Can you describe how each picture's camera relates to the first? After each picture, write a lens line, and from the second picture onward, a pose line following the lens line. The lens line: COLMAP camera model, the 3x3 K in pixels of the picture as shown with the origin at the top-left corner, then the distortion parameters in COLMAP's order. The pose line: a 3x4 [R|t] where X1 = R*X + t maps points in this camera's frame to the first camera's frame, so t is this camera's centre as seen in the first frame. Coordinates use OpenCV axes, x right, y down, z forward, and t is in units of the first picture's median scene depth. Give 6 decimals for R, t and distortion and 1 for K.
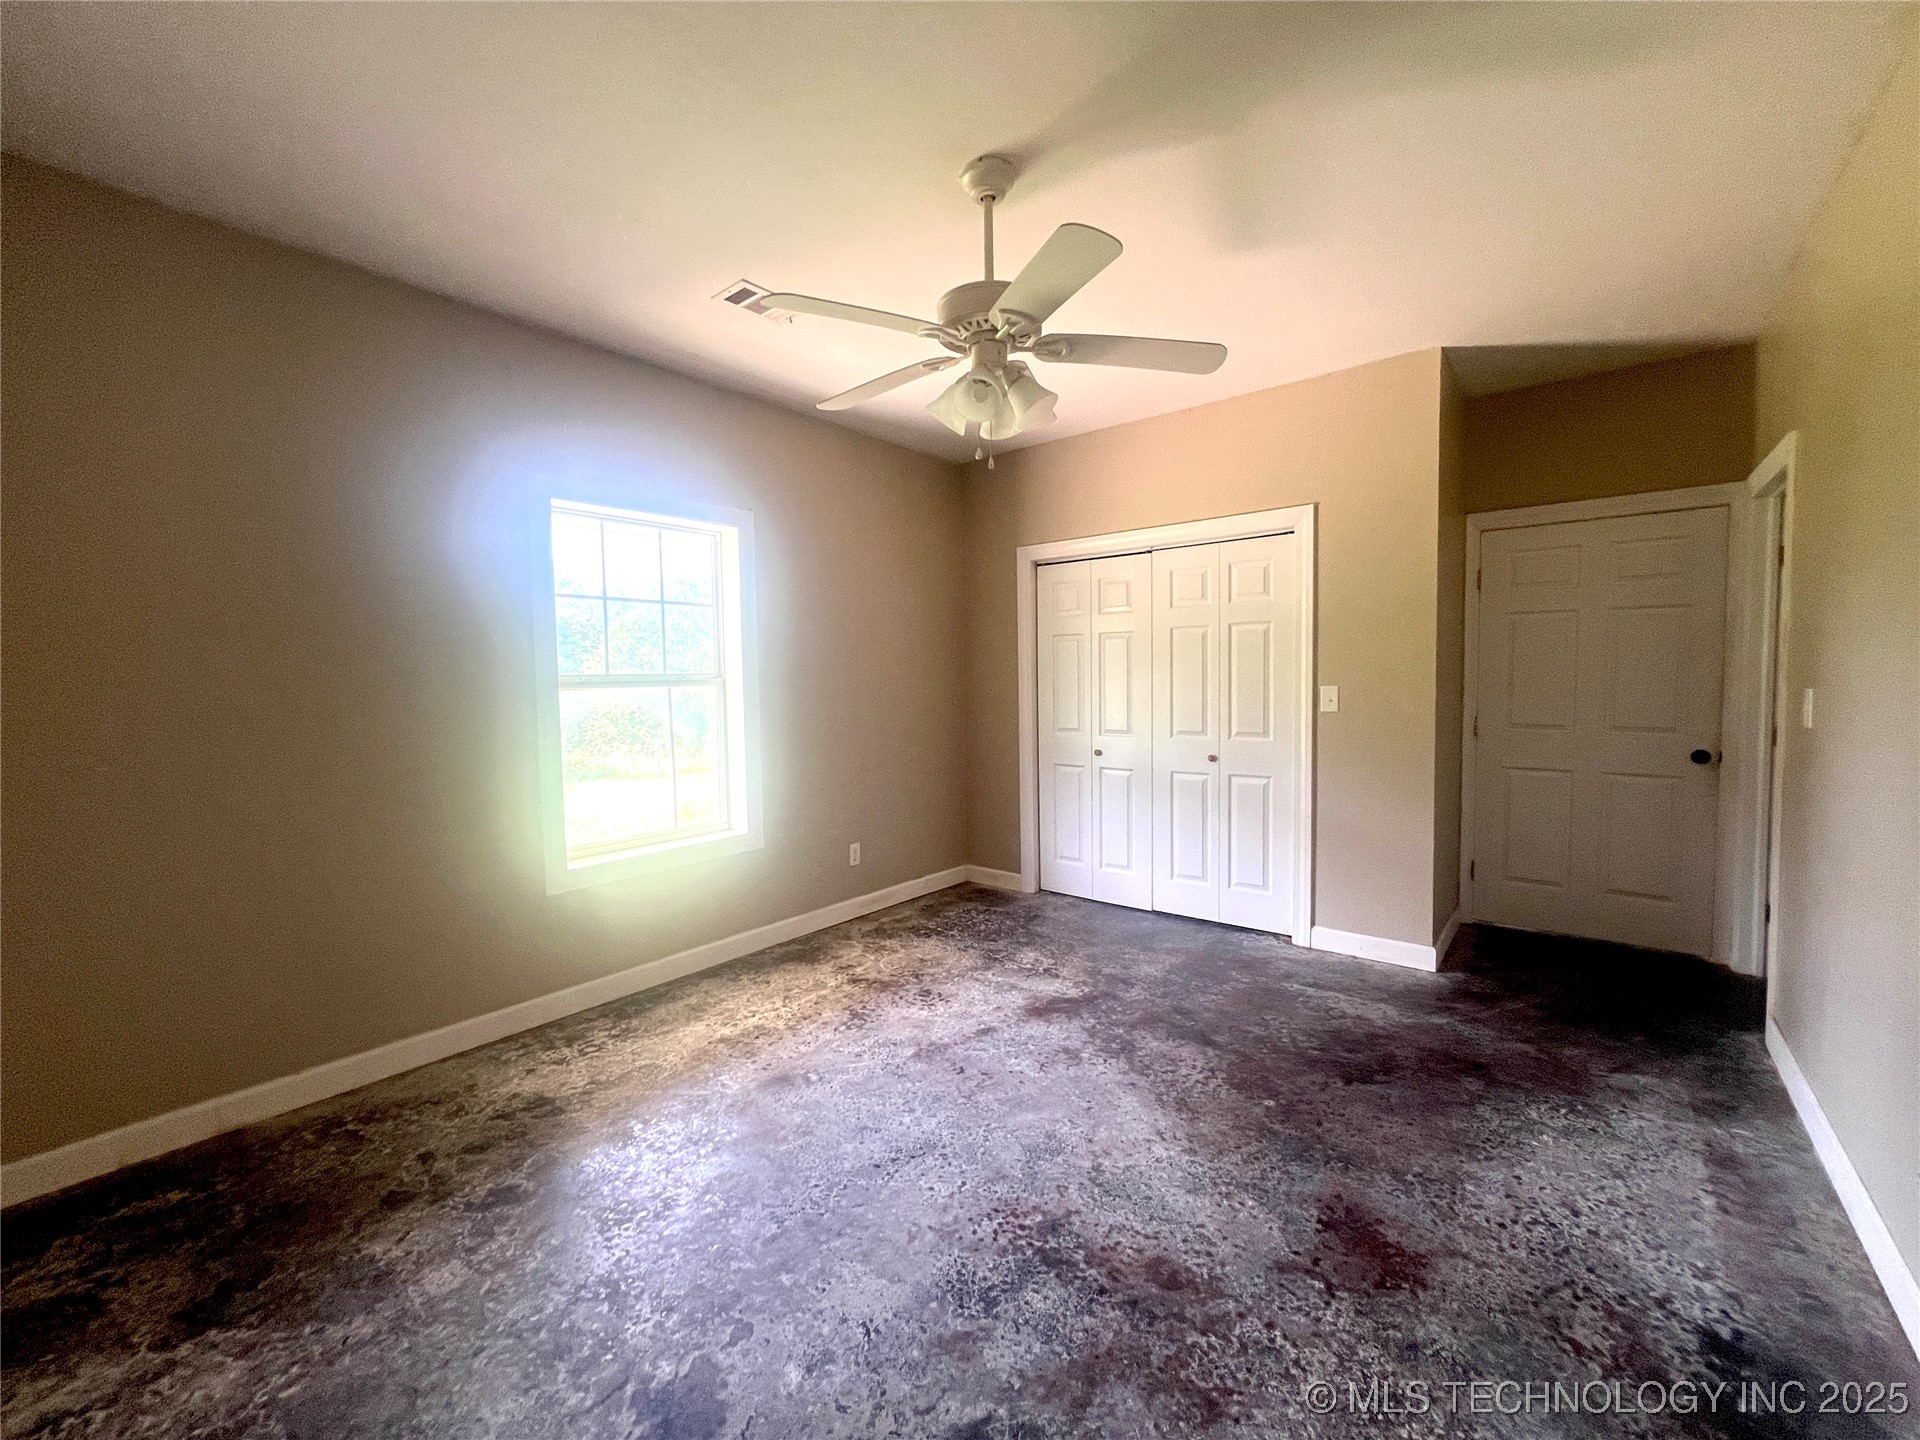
lens RADIAL K [[774.2, 0, 963.7], [0, 774.2, 715.8], [0, 0, 1]] dist [-0.002328, 0.002674]
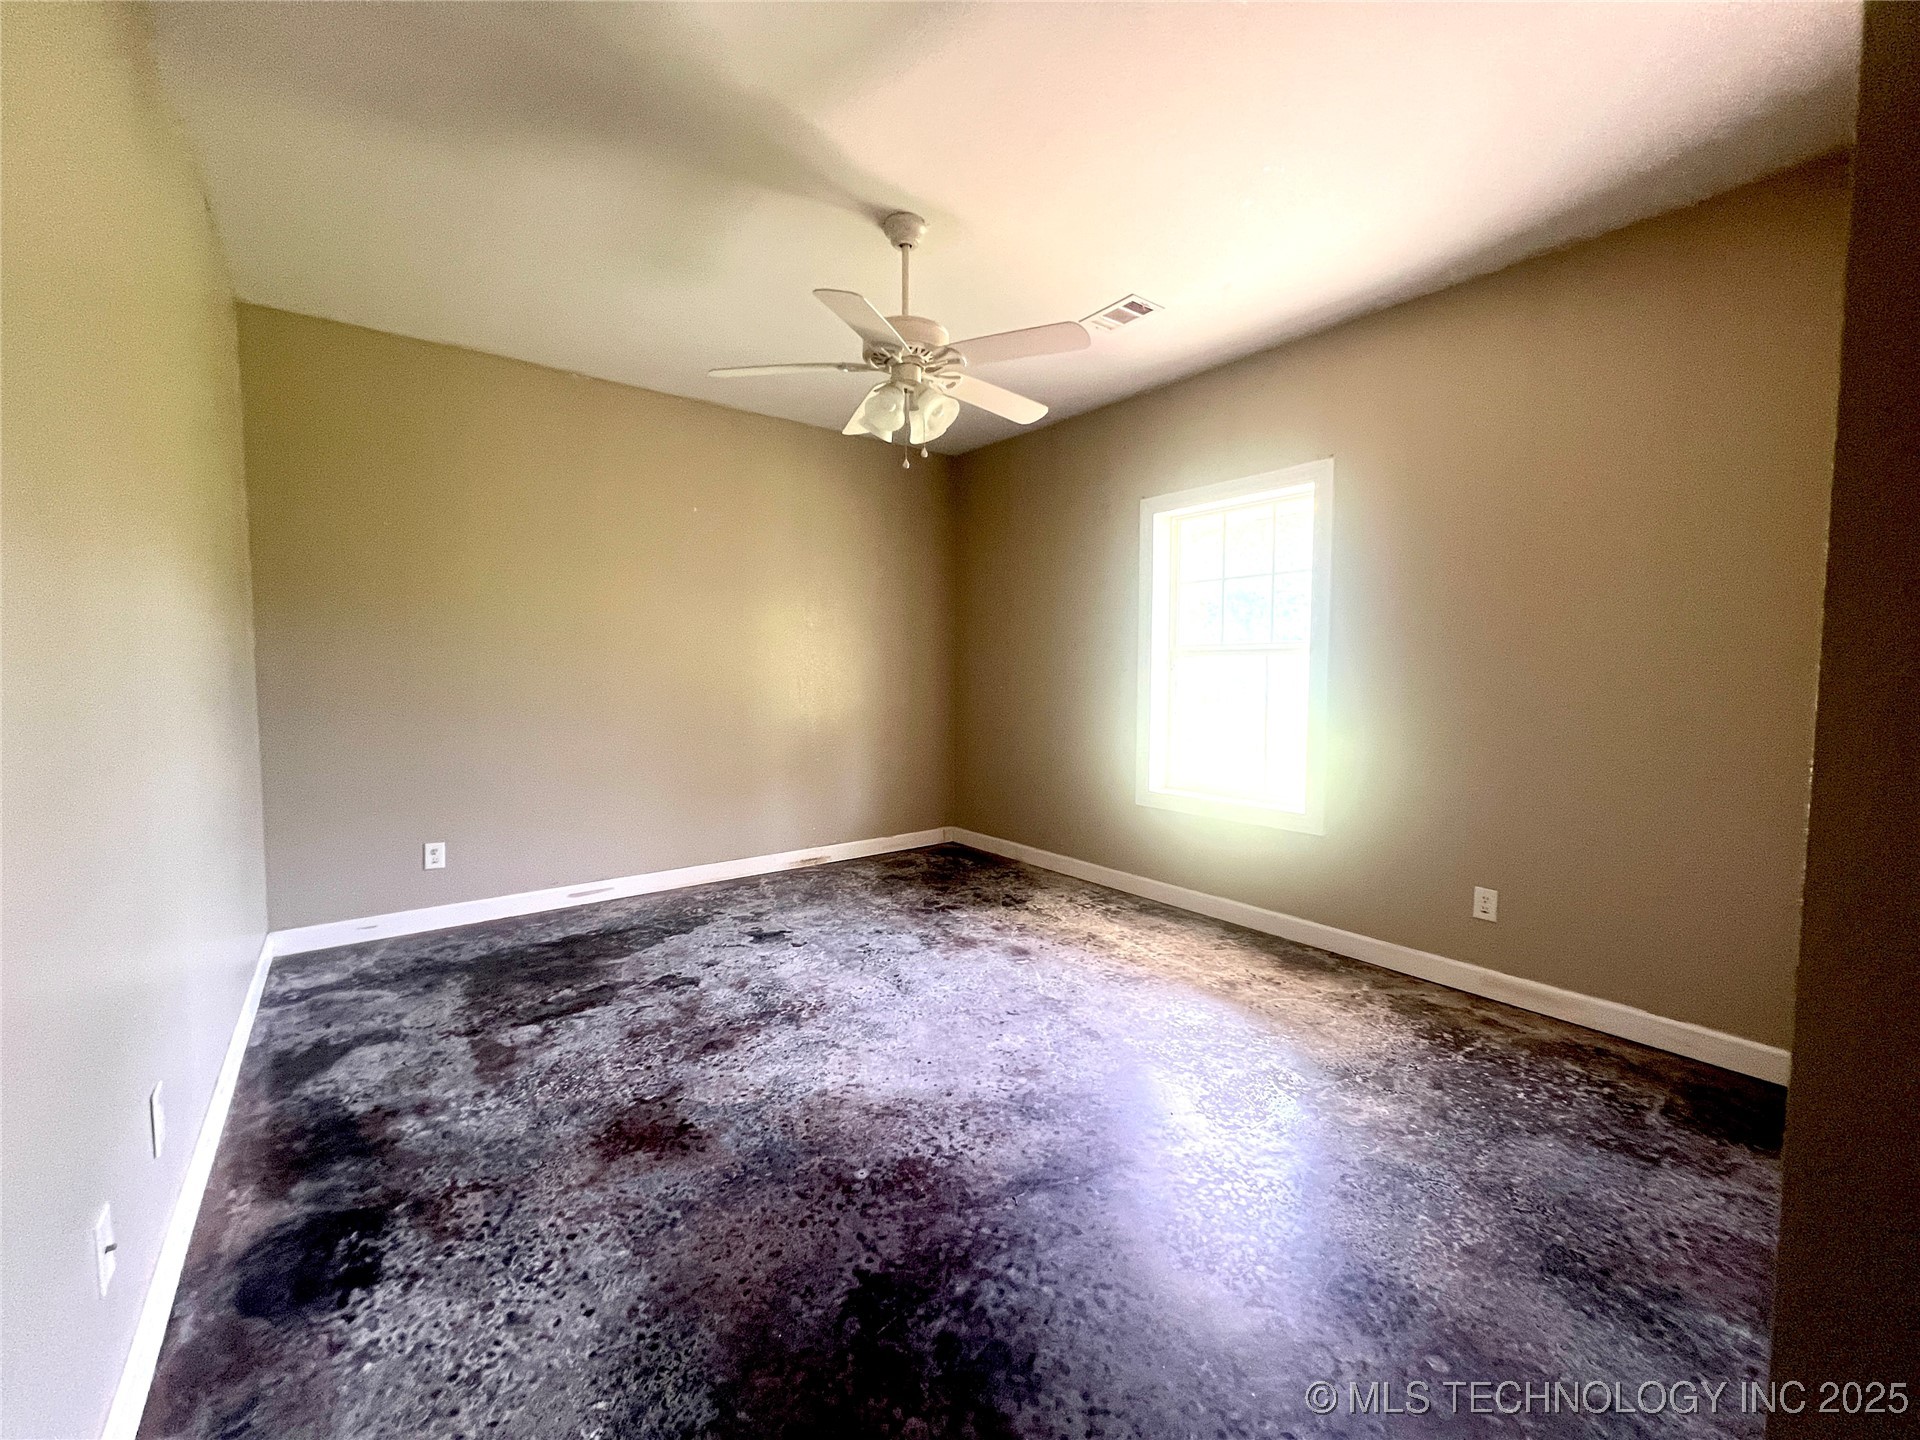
lens RADIAL K [[774.2, 0, 963.7], [0, 774.2, 715.8], [0, 0, 1]] dist [-0.002328, 0.002674]
pose [[-0.226456, 0.071024, -0.971428, 1.372466], [-0.048622, 0.995270, 0.084102, -0.048925], [0.972807, 0.066278, -0.221932, 1.543307]]
